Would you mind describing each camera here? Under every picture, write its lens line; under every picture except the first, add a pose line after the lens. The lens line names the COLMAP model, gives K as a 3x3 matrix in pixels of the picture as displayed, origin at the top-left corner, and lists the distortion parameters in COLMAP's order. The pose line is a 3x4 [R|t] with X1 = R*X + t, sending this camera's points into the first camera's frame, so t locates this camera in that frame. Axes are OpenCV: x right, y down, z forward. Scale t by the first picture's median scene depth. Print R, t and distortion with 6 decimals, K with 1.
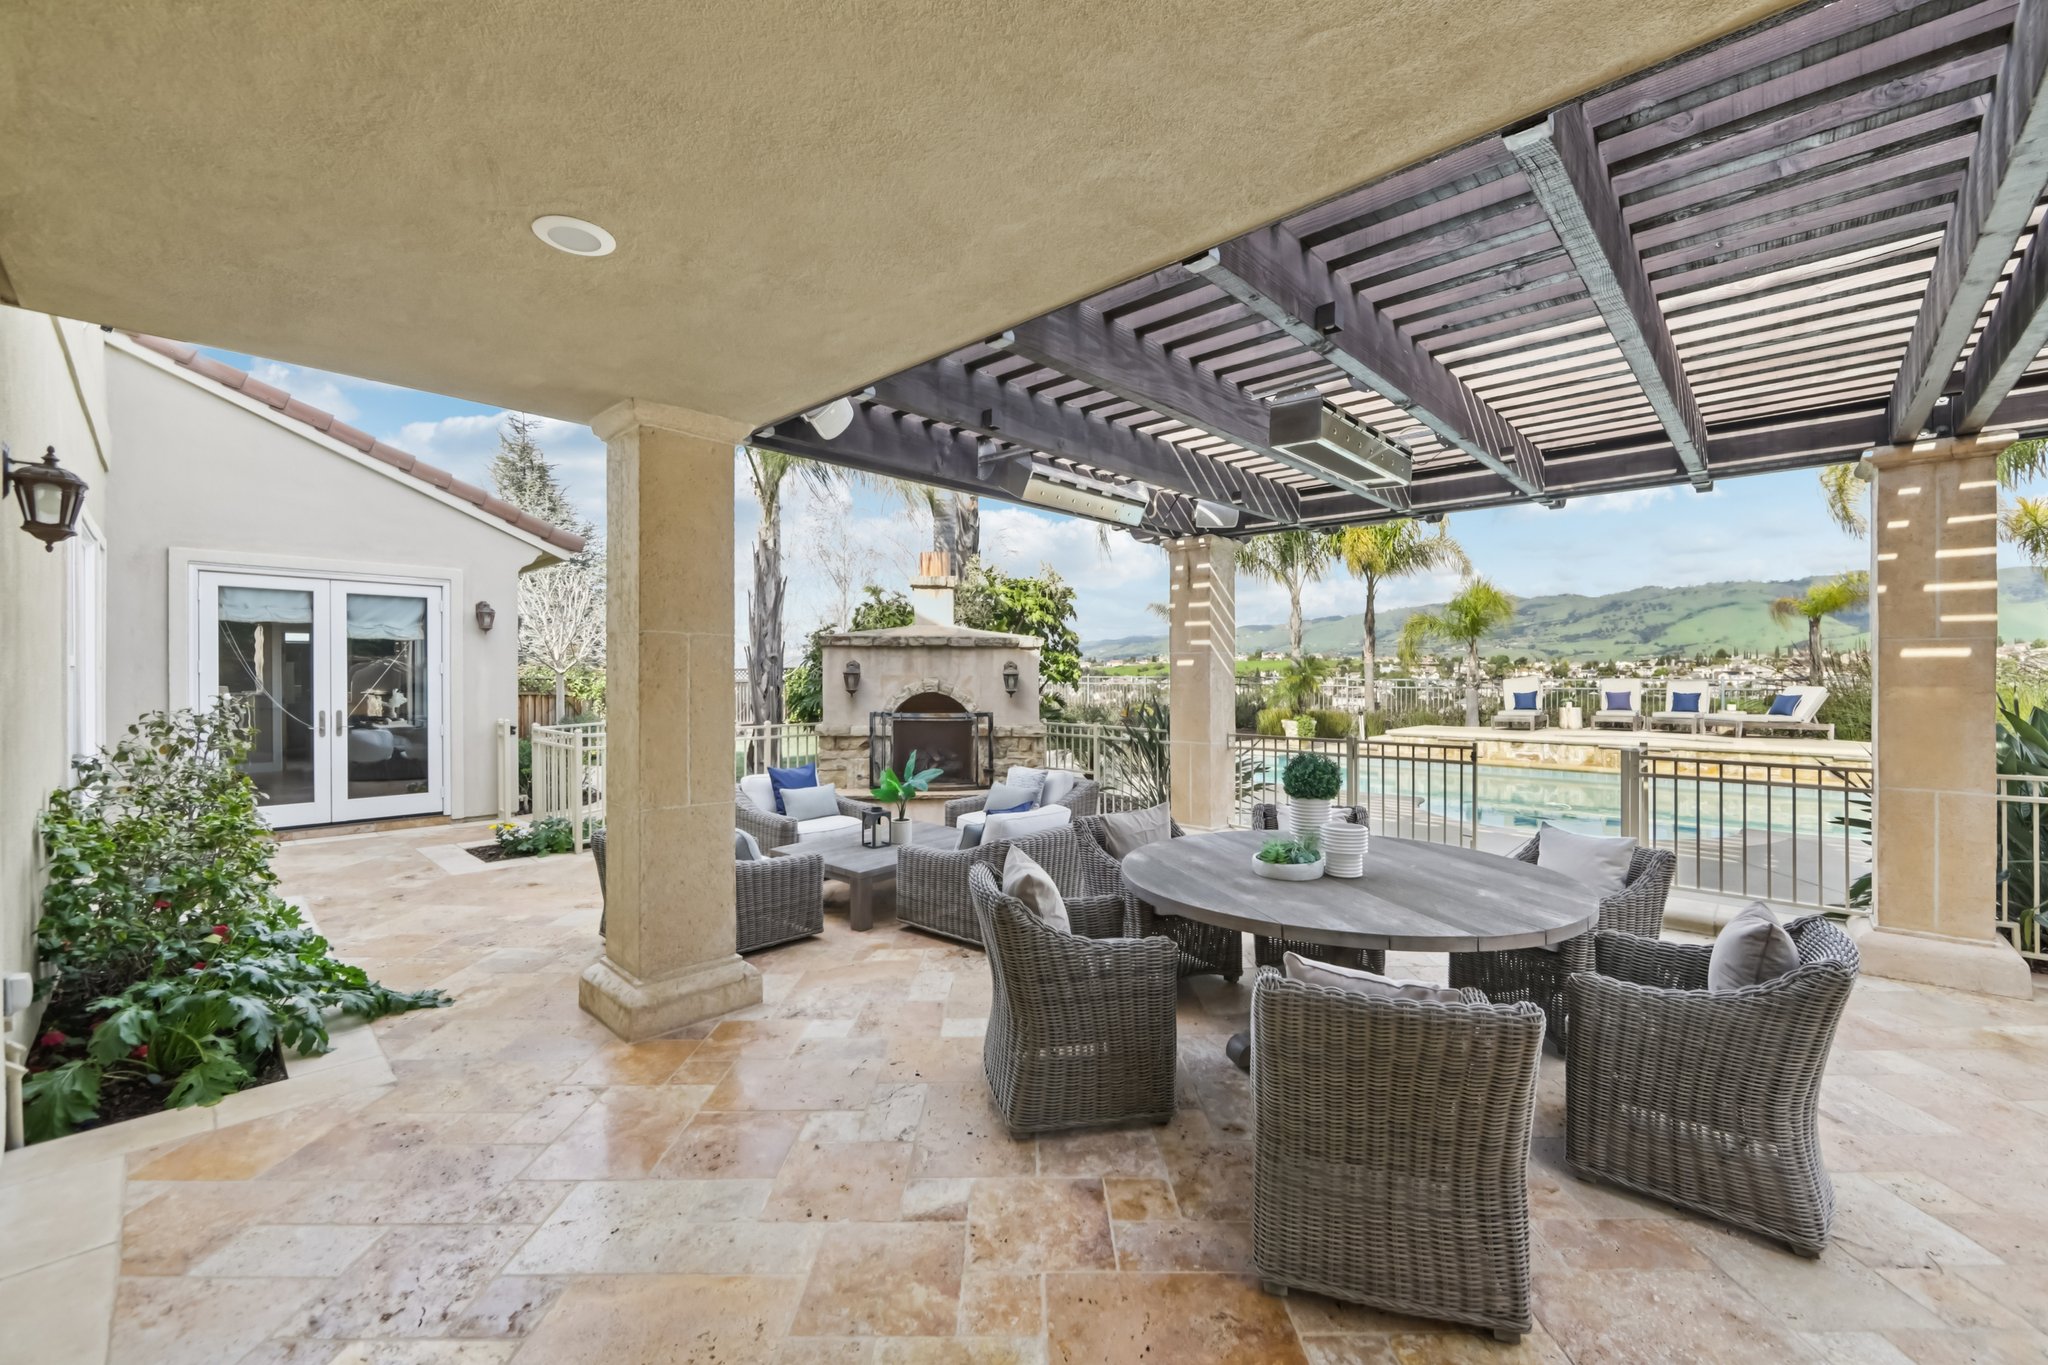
lens RADIAL K [[814.8, 0, 1034.3], [0, 814.8, 667.9], [0, 0, 1]] dist [-0.009186, 0.000350]
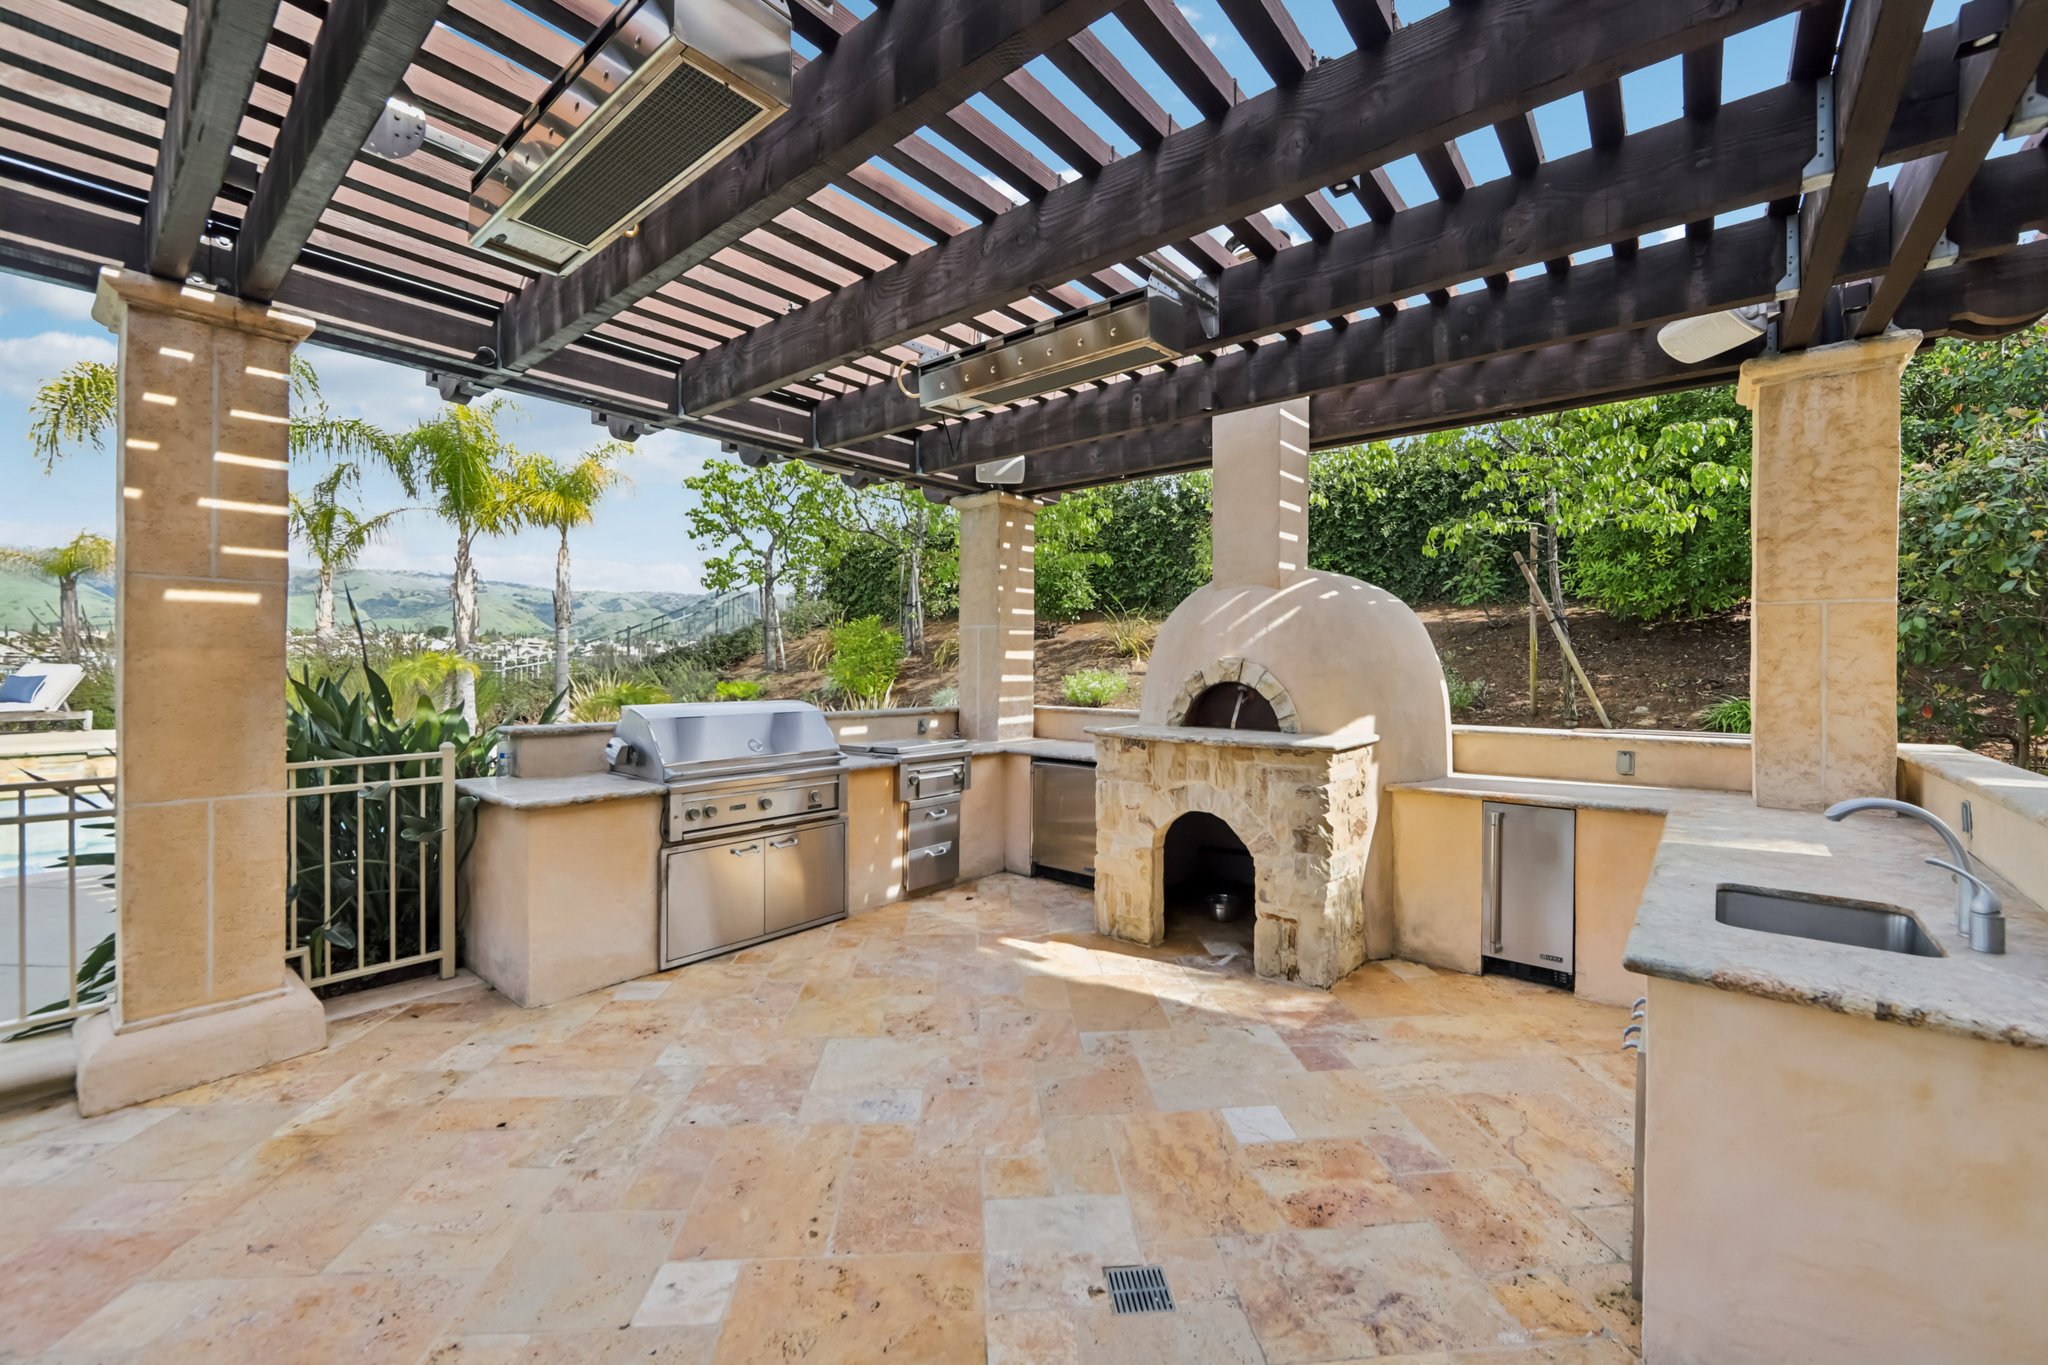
lens RADIAL K [[814.8, 0, 1034.3], [0, 814.8, 667.9], [0, 0, 1]] dist [-0.009186, 0.000350]
pose [[-0.064577, -0.006692, 0.997890, 0.199747], [-0.013887, 0.999887, 0.005807, 0.013872], [-0.997816, -0.013482, -0.064662, 0.176970]]
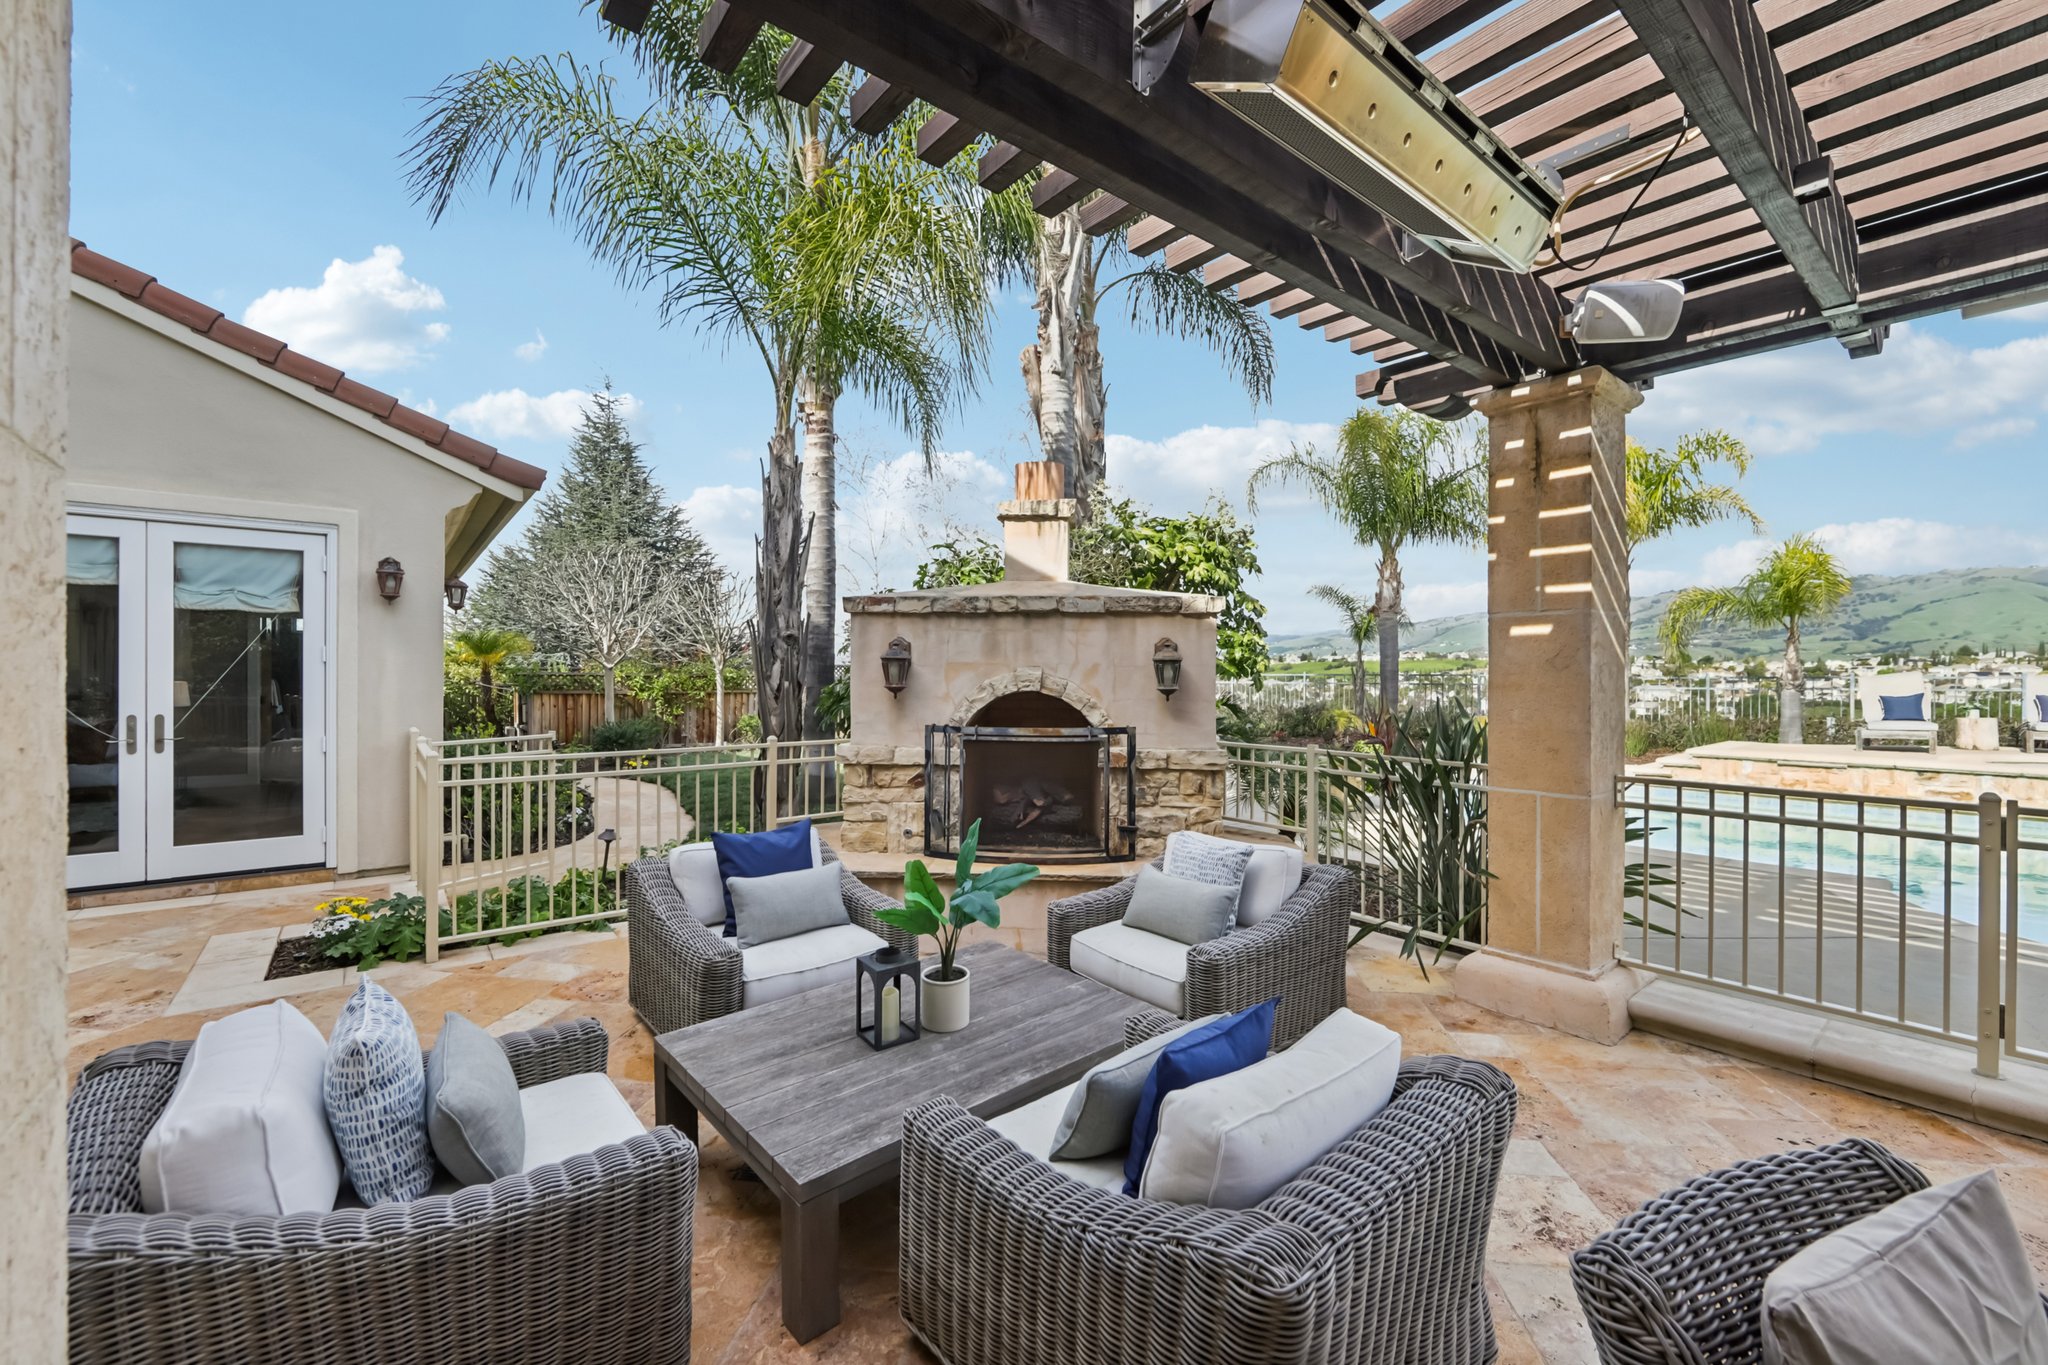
lens RADIAL K [[821.6, 0, 1039.0], [0, 821.6, 683.5], [0, 0, 1]] dist [-0.009516, -0.000196]
pose [[0.989893, 0.002568, -0.141795, -0.036141], [0.000119, 0.999821, 0.018937, 0.013363], [0.141818, -0.018763, 0.989715, 0.419690]]
